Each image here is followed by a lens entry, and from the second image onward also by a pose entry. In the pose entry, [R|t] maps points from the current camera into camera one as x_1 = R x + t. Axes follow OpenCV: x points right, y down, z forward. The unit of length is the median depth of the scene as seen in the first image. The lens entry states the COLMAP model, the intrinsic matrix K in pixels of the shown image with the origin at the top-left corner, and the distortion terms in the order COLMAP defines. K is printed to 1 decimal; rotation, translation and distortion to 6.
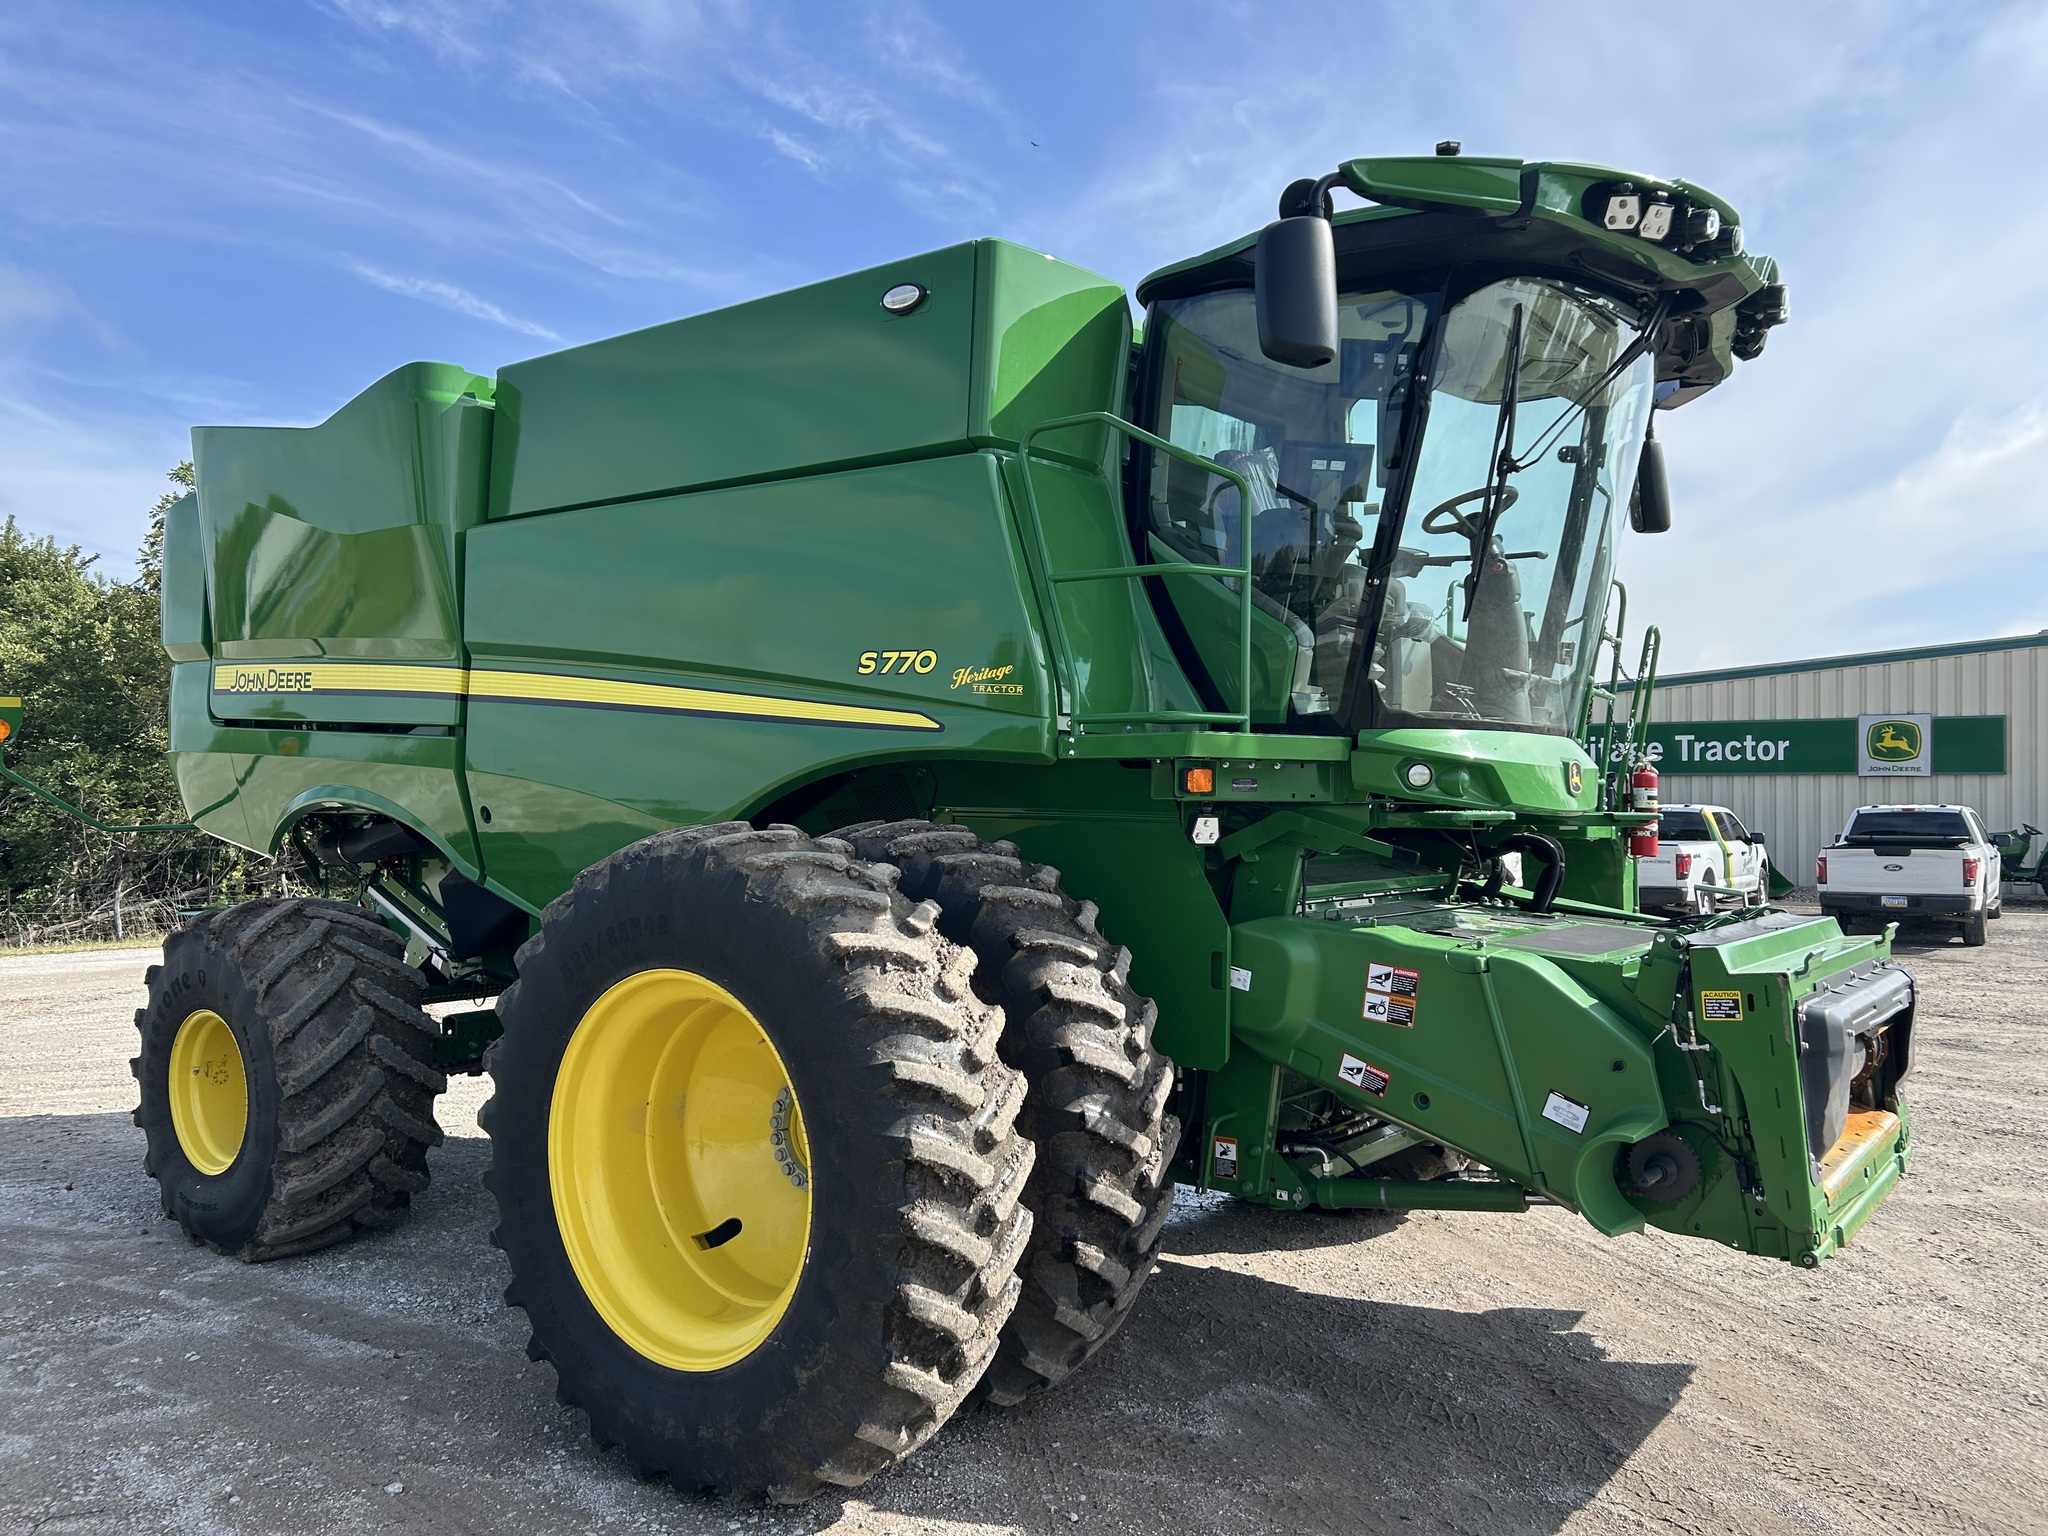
lens RADIAL K [[1553.3, 0, 1022.9], [0, 1553.3, 776.6], [0, 0, 1]] dist [0.063356, -0.072586]
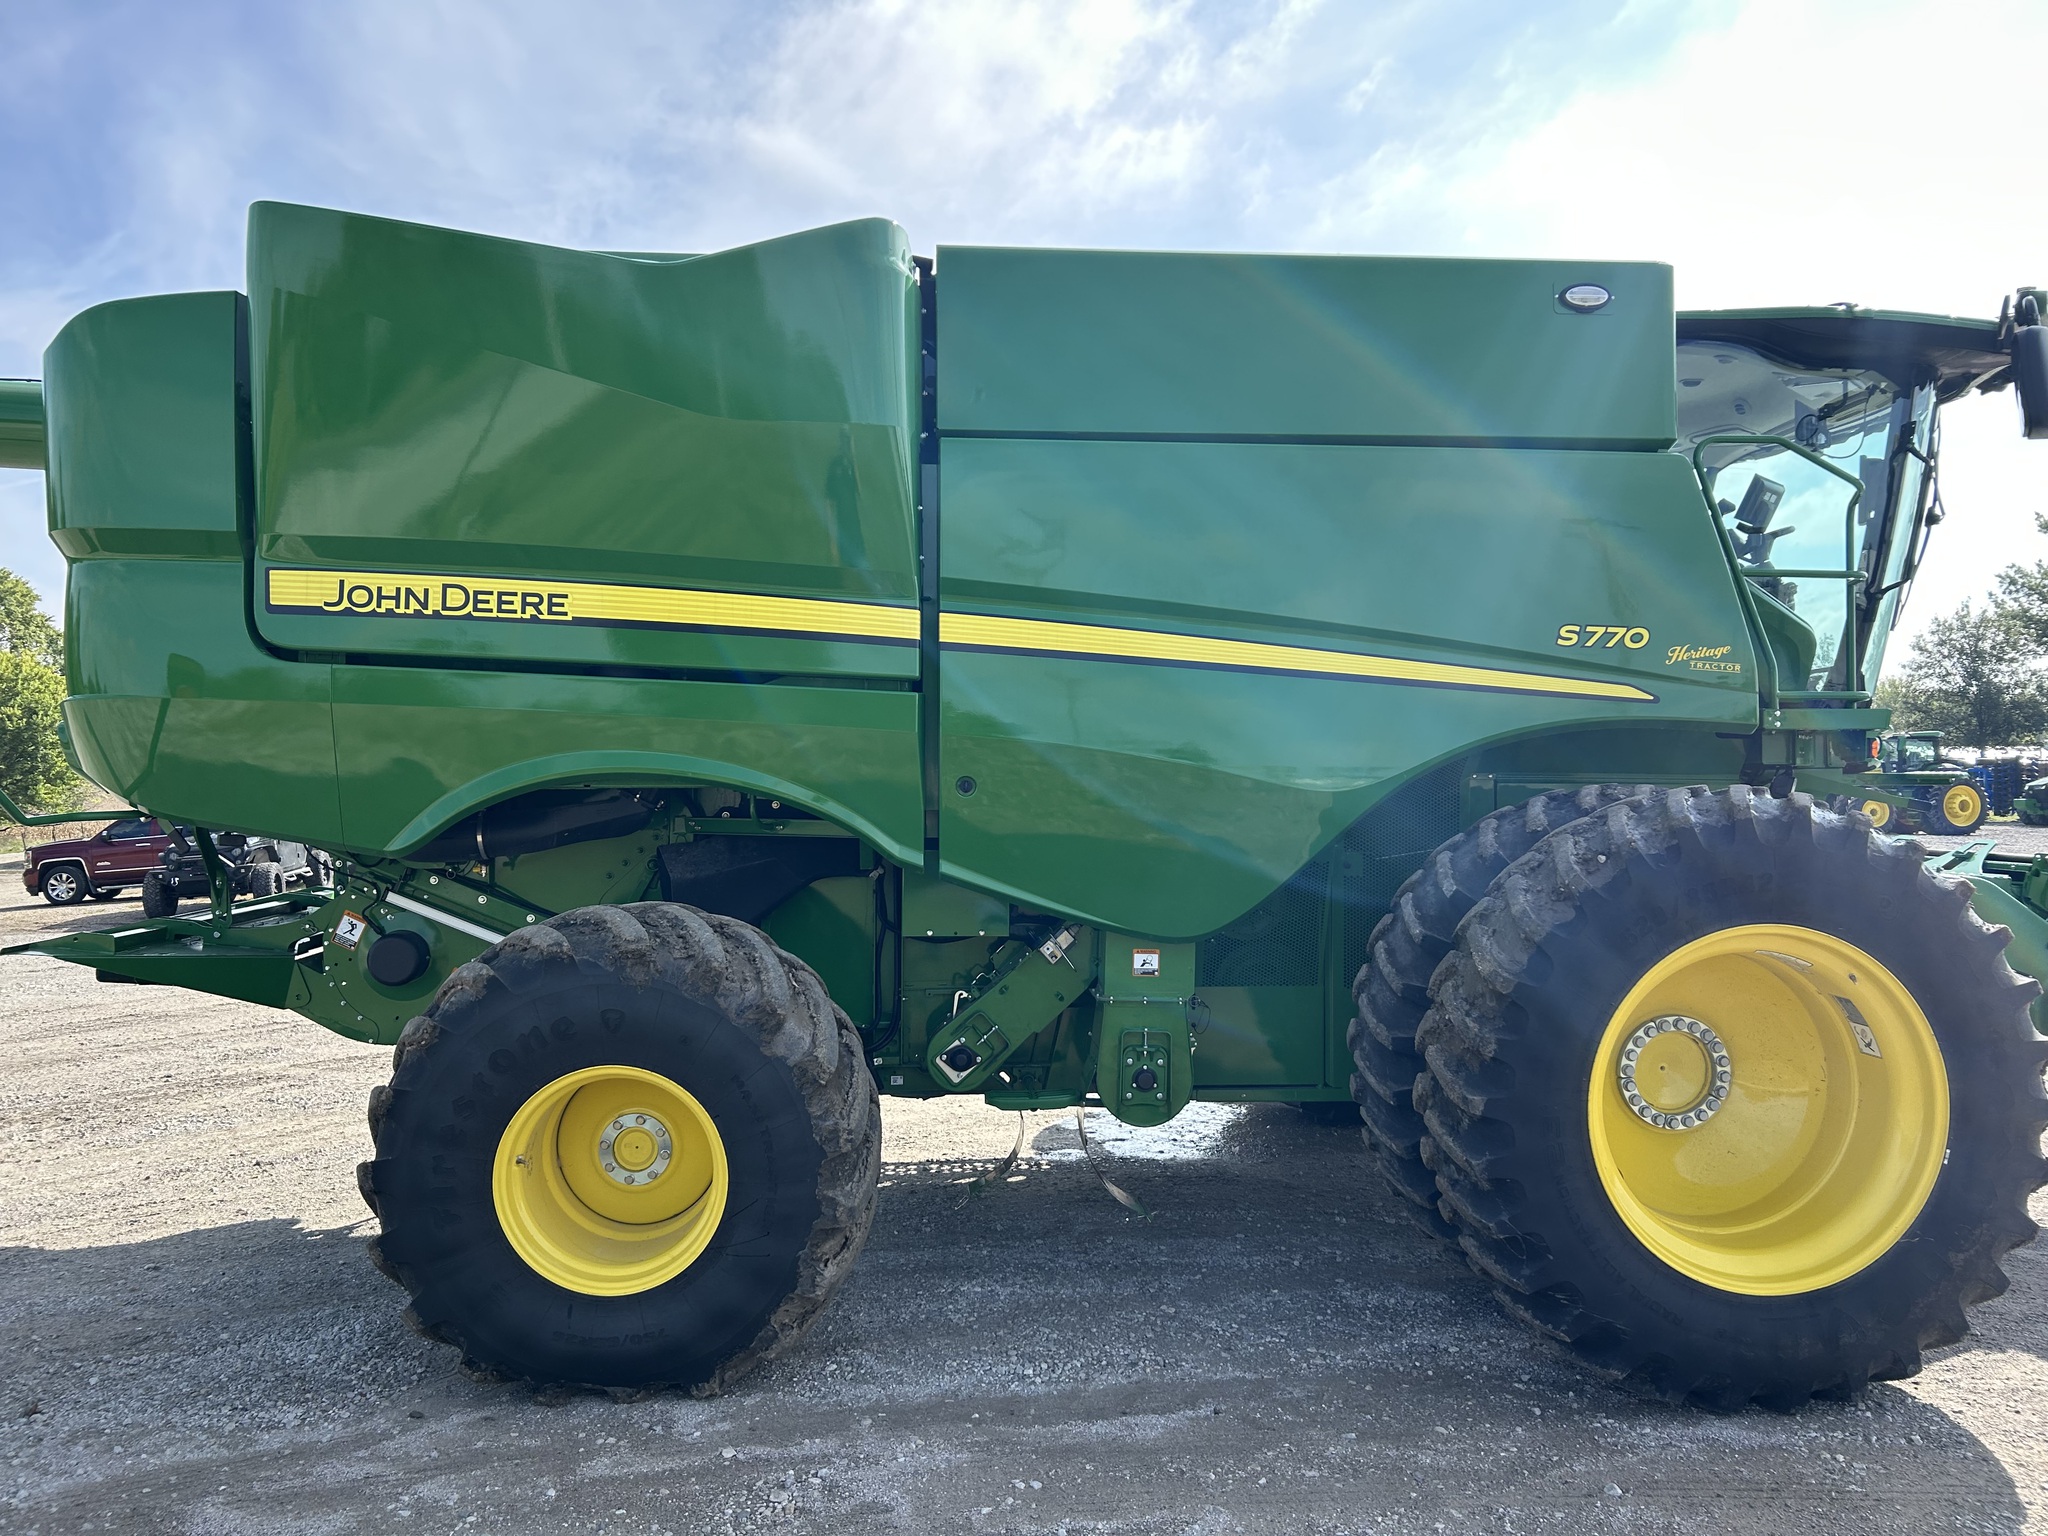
lens RADIAL K [[1553.3, 0, 1022.9], [0, 1553.3, 776.6], [0, 0, 1]] dist [0.063356, -0.072586]
pose [[0.750722, -0.006411, 0.660587, -1.085384], [-0.004002, 0.999890, 0.014252, 0.009186], [-0.660606, -0.013343, 0.750614, 0.446644]]
